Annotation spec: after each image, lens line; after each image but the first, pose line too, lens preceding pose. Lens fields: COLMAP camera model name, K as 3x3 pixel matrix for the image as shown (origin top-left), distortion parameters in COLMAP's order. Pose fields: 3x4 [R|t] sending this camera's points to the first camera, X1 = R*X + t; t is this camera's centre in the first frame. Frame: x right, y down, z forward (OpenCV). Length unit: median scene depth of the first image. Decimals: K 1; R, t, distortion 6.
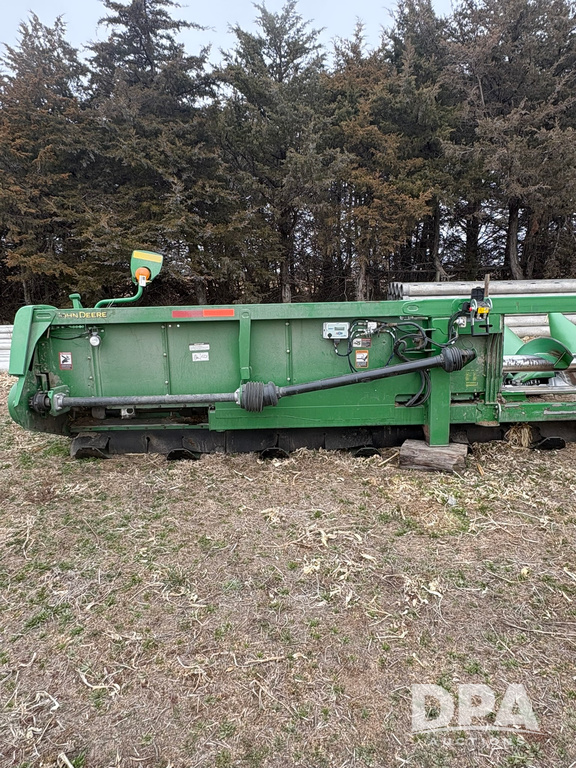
lens RADIAL K [[505.3, 0, 281.3], [0, 505.3, 382.2], [0, 0, 1]] dist [0.001061, 0.001421]
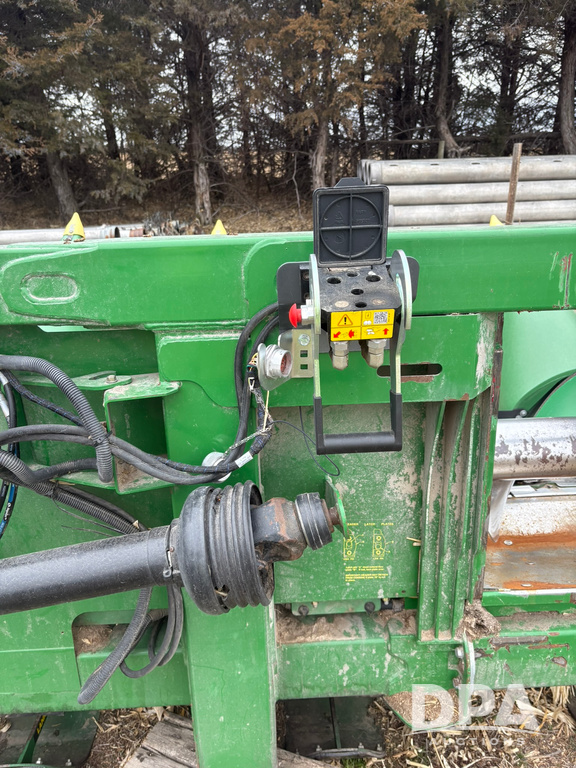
lens RADIAL K [[588.4, 0, 288.1], [0, 588.4, 384.6], [0, 0, 1]] dist [0.030266, -0.026808]
pose [[0.999927, -0.006116, 0.010447, 0.087280], [0.004299, 0.986140, 0.165862, -0.036775], [-0.011317, -0.165805, 0.986094, 0.189786]]
